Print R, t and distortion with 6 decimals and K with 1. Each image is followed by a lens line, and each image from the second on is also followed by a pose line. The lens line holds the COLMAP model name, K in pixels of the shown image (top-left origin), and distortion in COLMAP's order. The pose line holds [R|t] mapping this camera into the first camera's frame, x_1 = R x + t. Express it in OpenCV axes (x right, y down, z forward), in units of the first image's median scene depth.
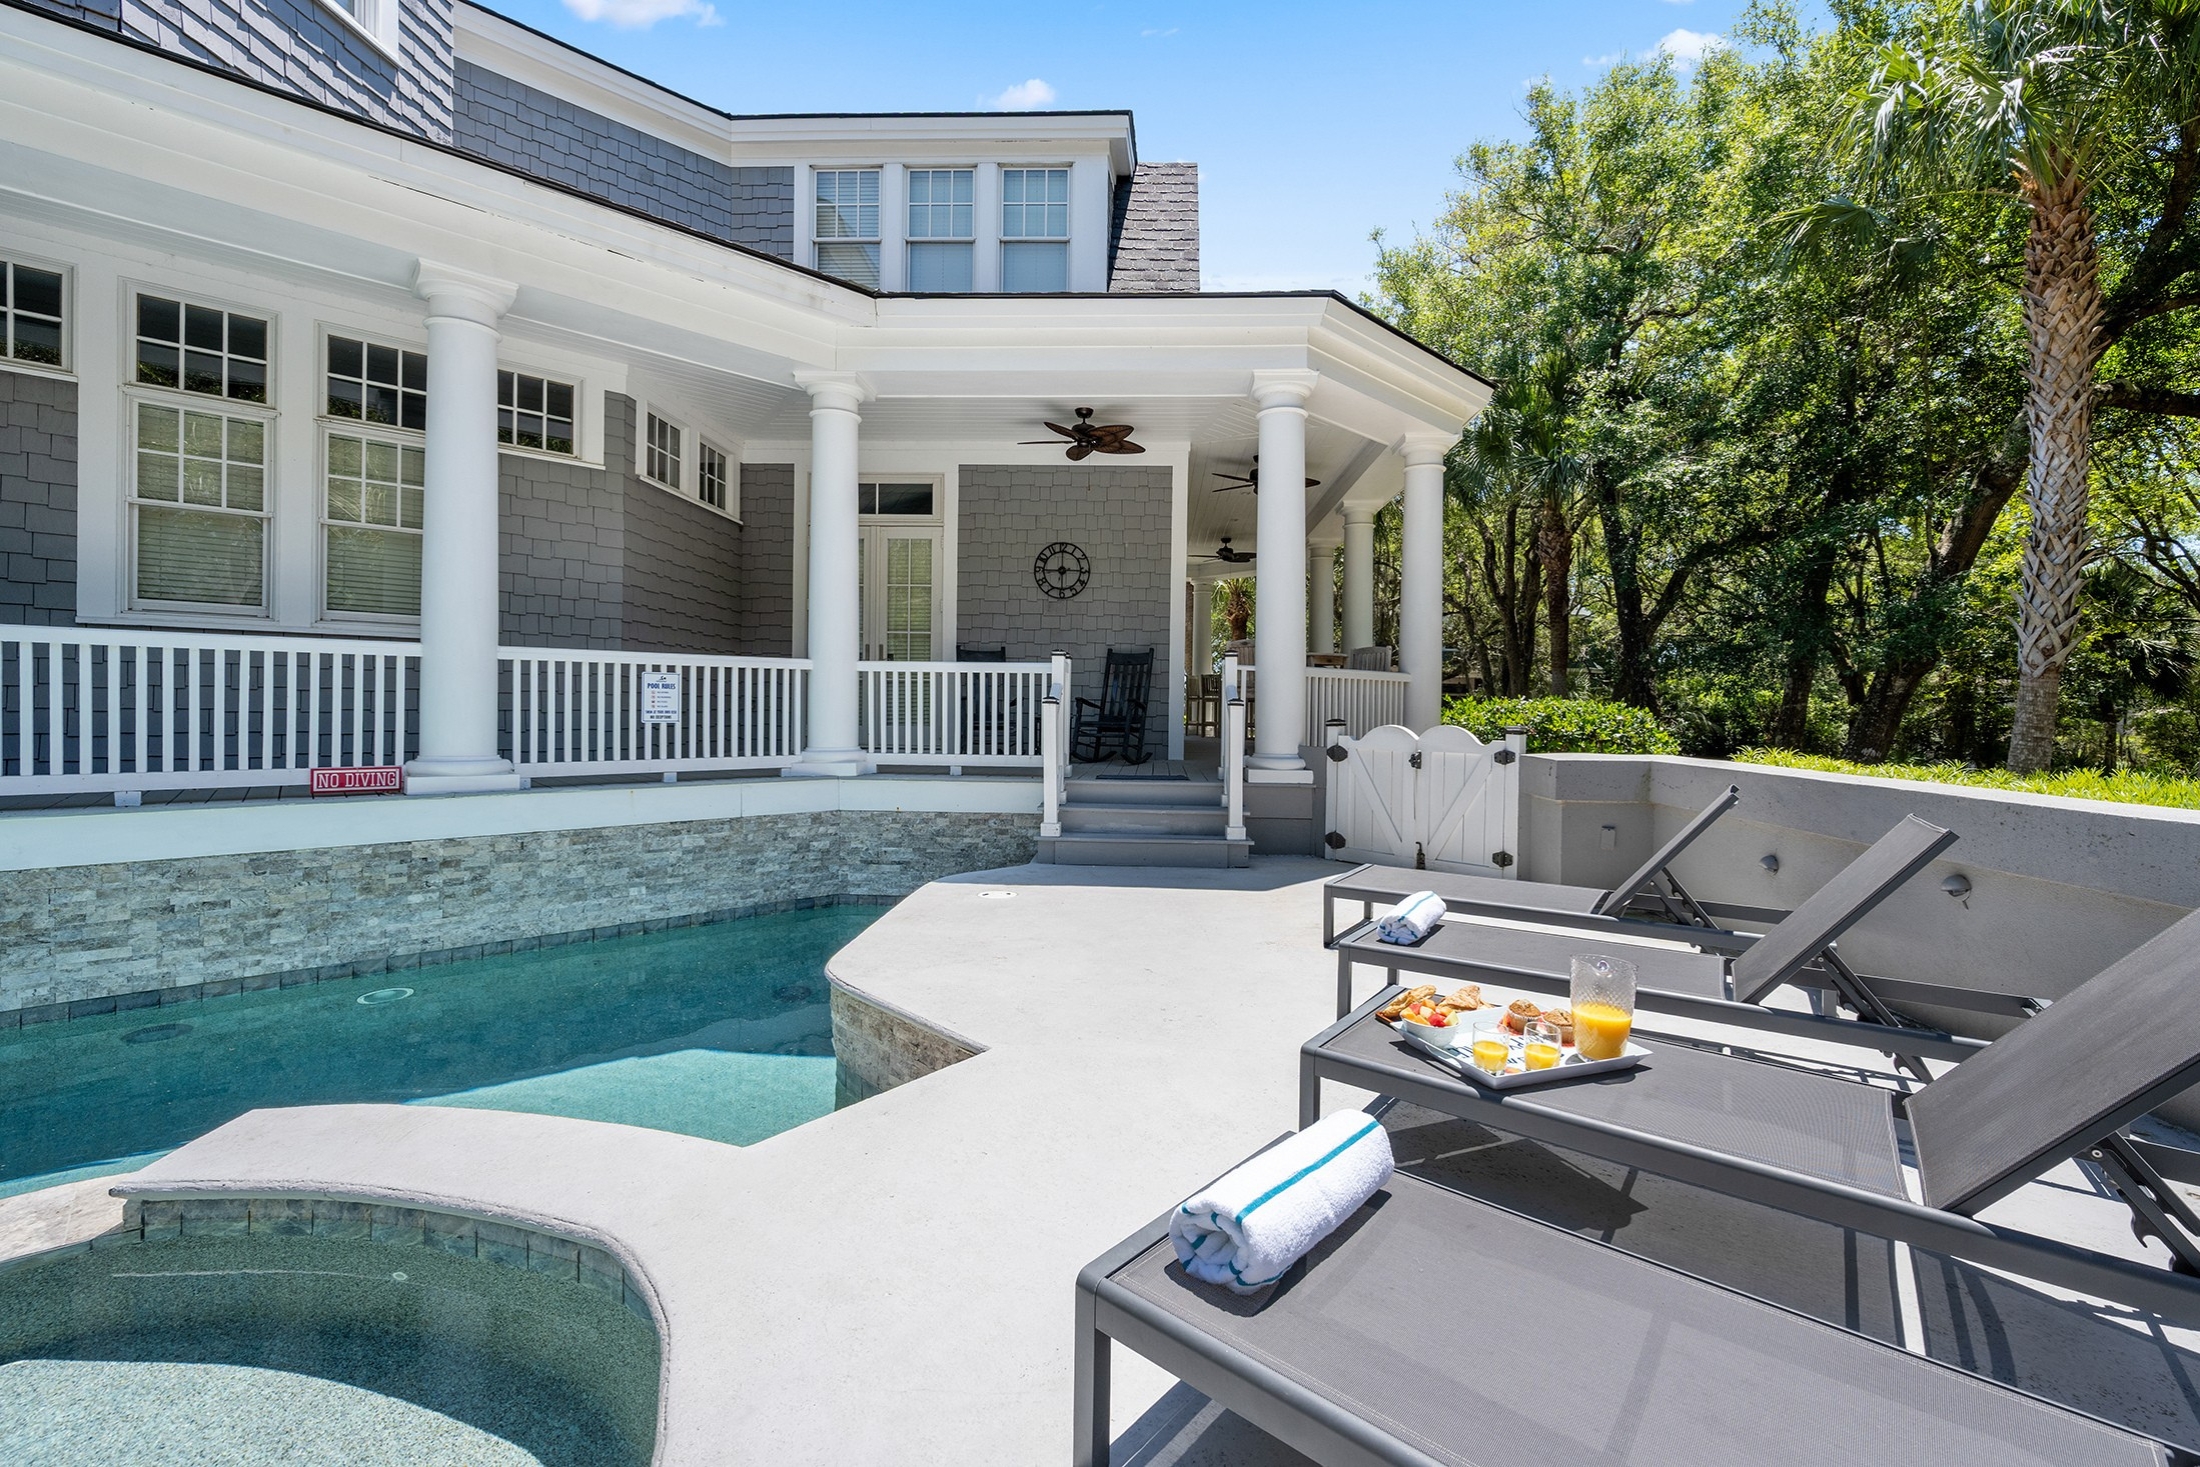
lens RADIAL K [[890.4, 0, 1111.4], [0, 890.4, 696.5], [0, 0, 1]] dist [0.000367, -0.000142]
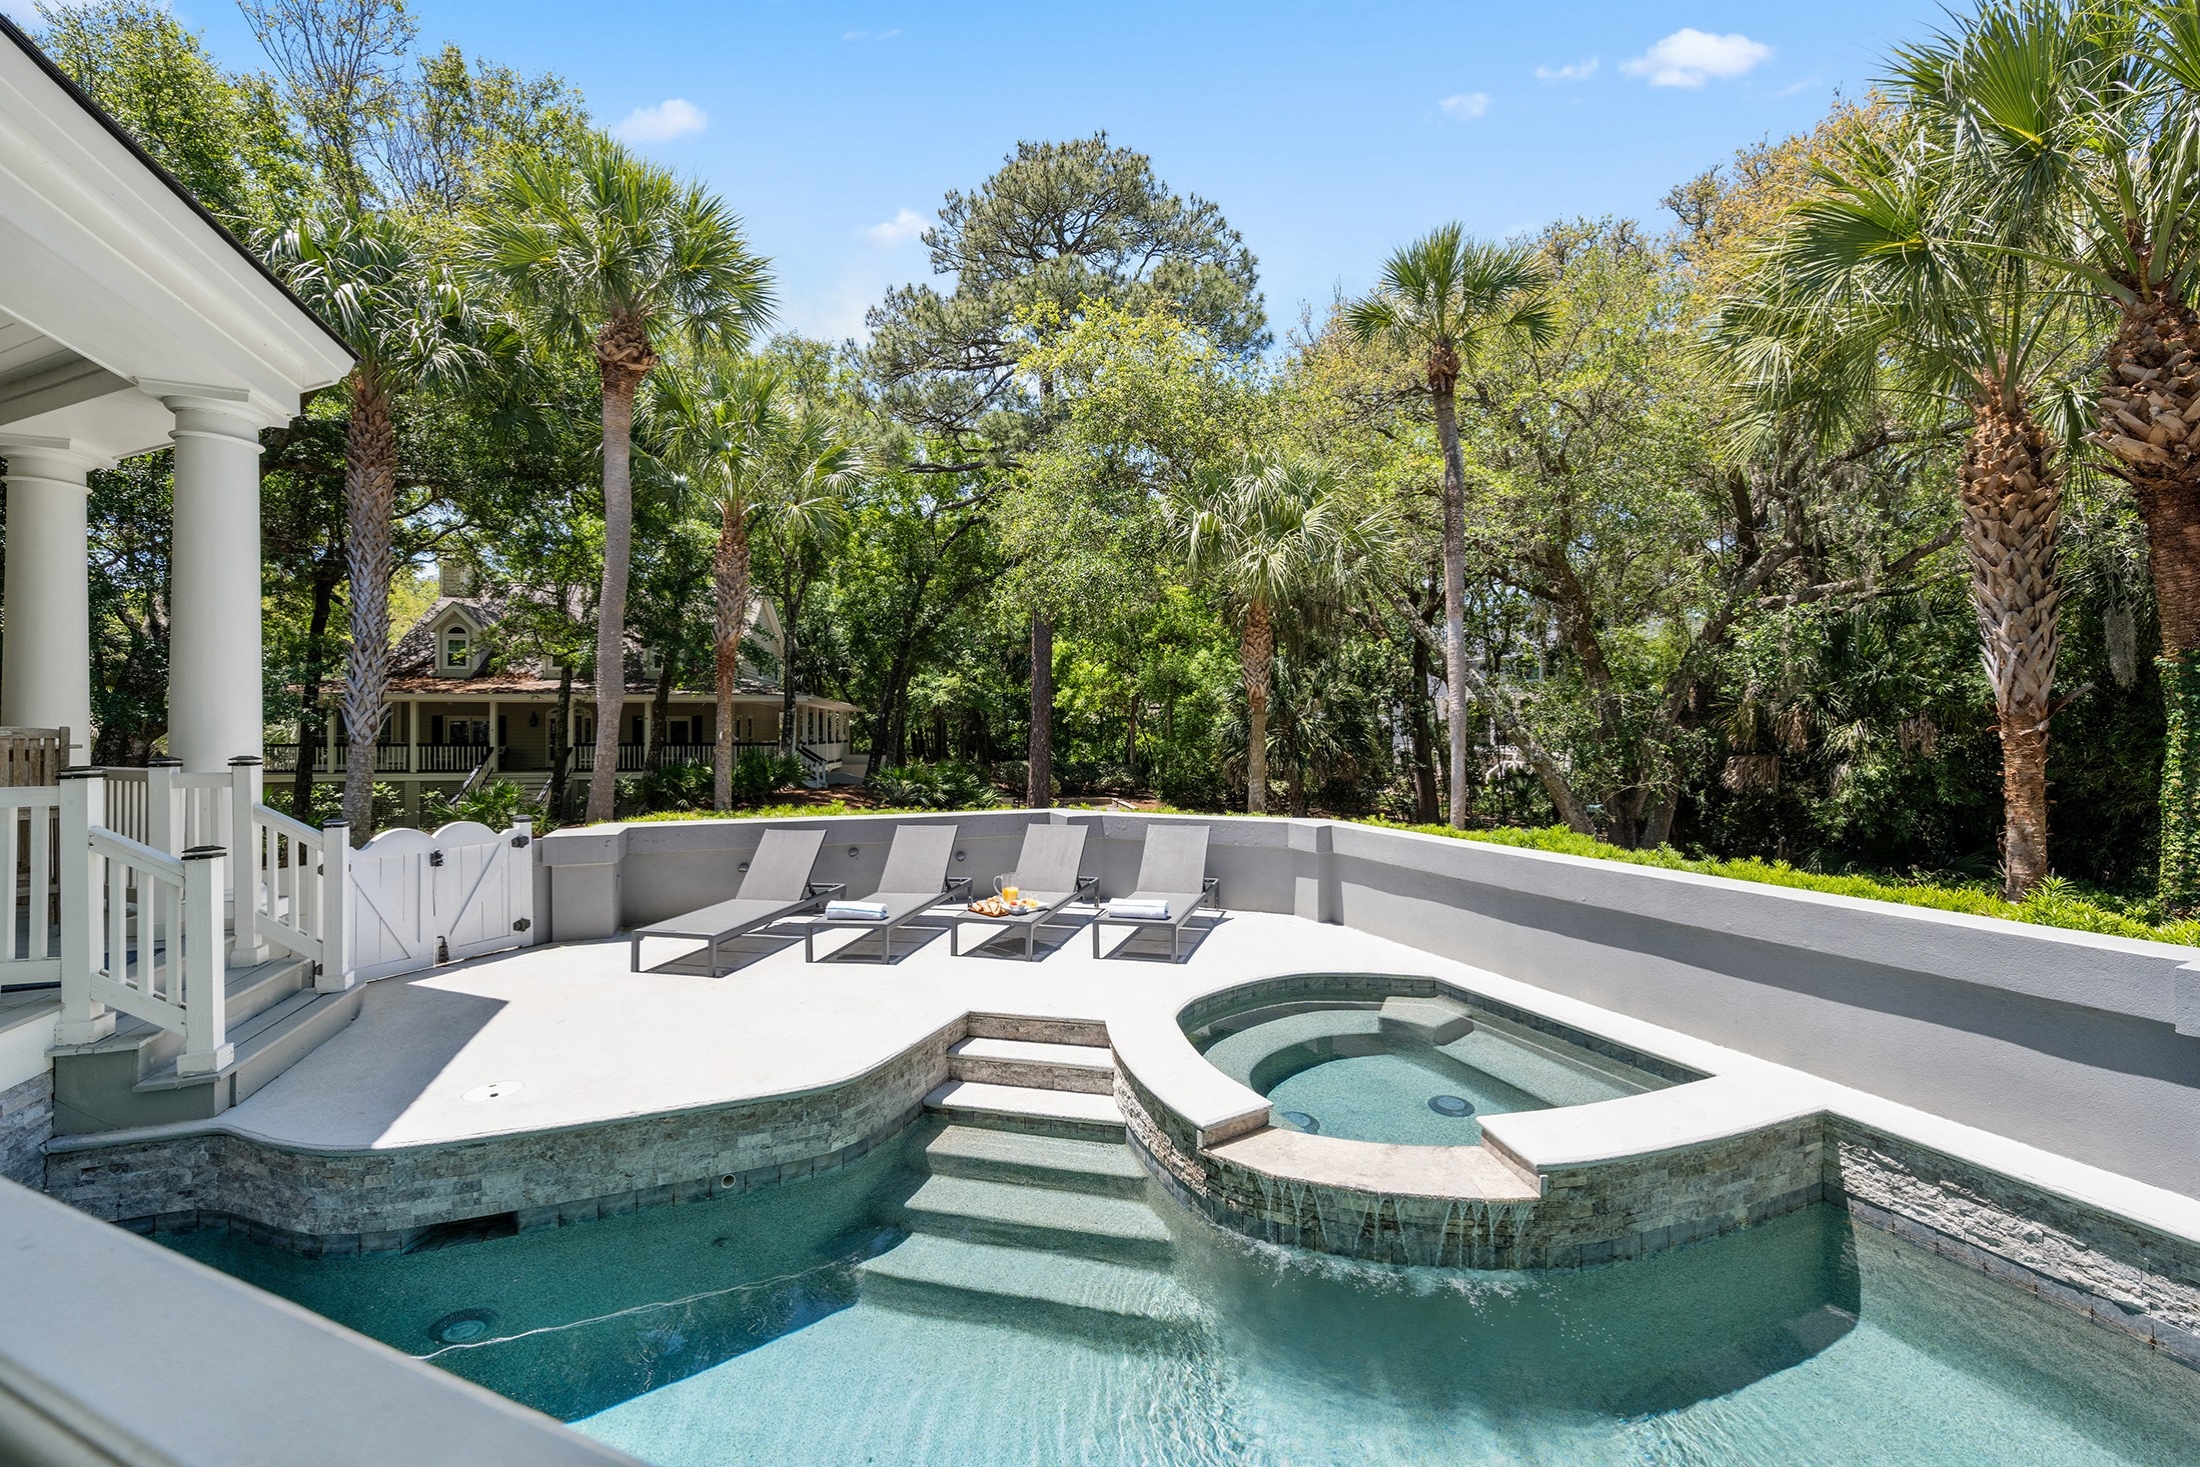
lens RADIAL K [[890.4, 0, 1105.3], [0, 890.4, 736.6], [0, 0, 1]] dist [0.000367, -0.000142]
pose [[-0.397472, -0.018340, 0.917431, -0.919500], [-0.007615, 0.999832, 0.016688, -0.094188], [-0.917583, -0.000354, -0.397545, 0.703461]]
